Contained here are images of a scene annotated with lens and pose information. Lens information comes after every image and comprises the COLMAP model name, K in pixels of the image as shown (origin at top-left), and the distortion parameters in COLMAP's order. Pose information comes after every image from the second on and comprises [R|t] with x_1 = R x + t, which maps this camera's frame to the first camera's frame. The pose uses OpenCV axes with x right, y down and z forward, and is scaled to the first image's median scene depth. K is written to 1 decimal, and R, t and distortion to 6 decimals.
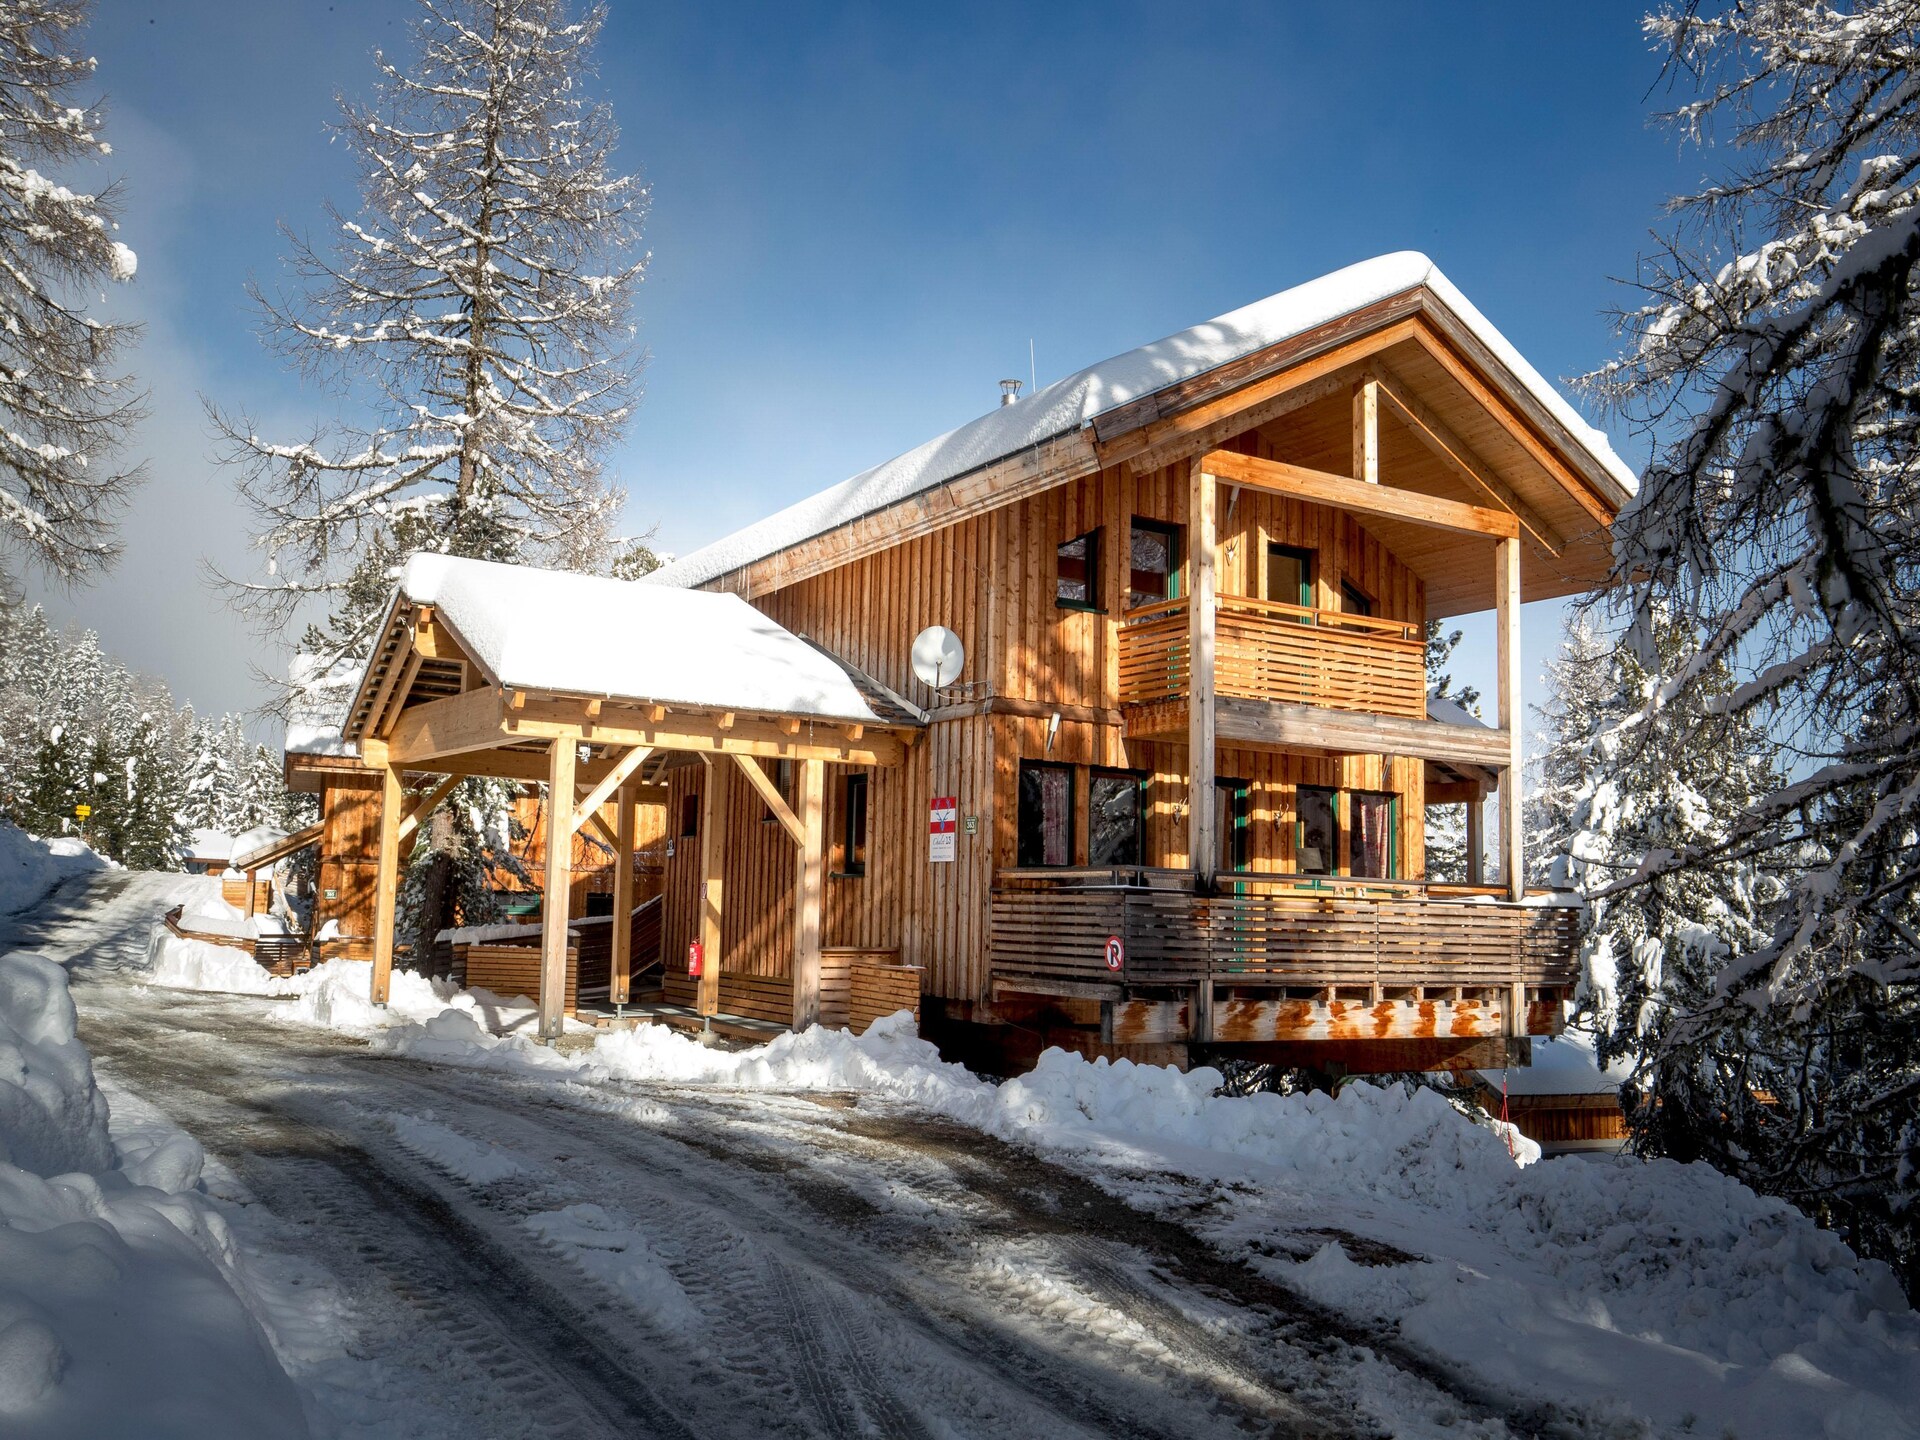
lens RADIAL K [[1601.7, 0, 960.0], [0, 1601.7, 720.0], [0, 0, 1]] dist [0.065329, 0.000992]
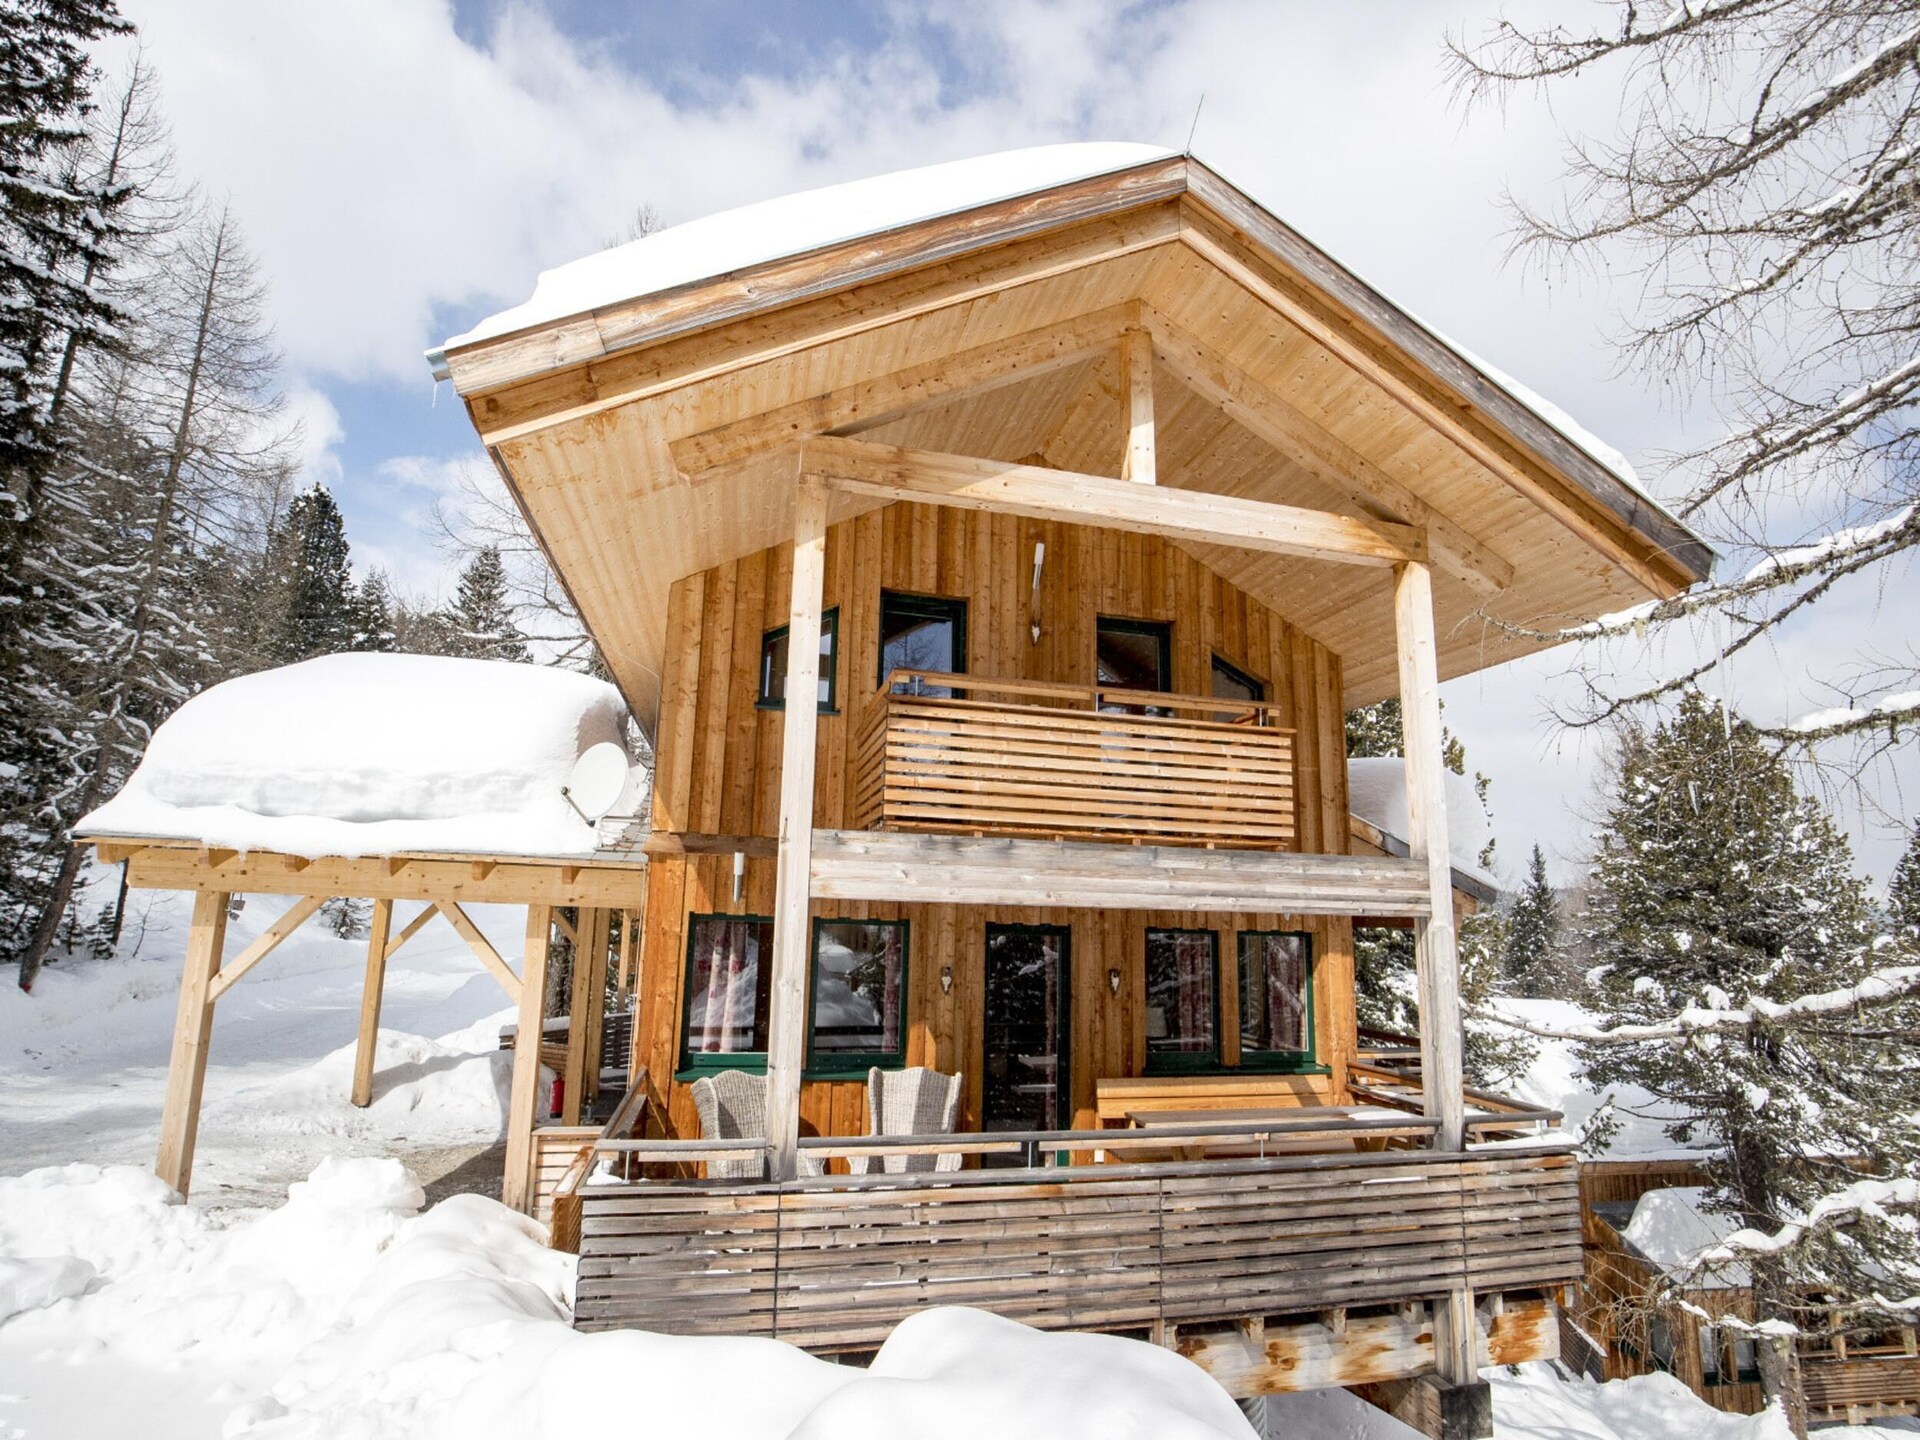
lens RADIAL K [[920.5, 0, 952.9], [0, 920.5, 744.9], [0, 0, 1]] dist [-0.001845, -0.000392]
pose [[0.958512, -0.050526, -0.280540, 0.274603], [0.029699, 0.996511, -0.078002, -0.016348], [0.283502, 0.066434, 0.956668, 0.619780]]
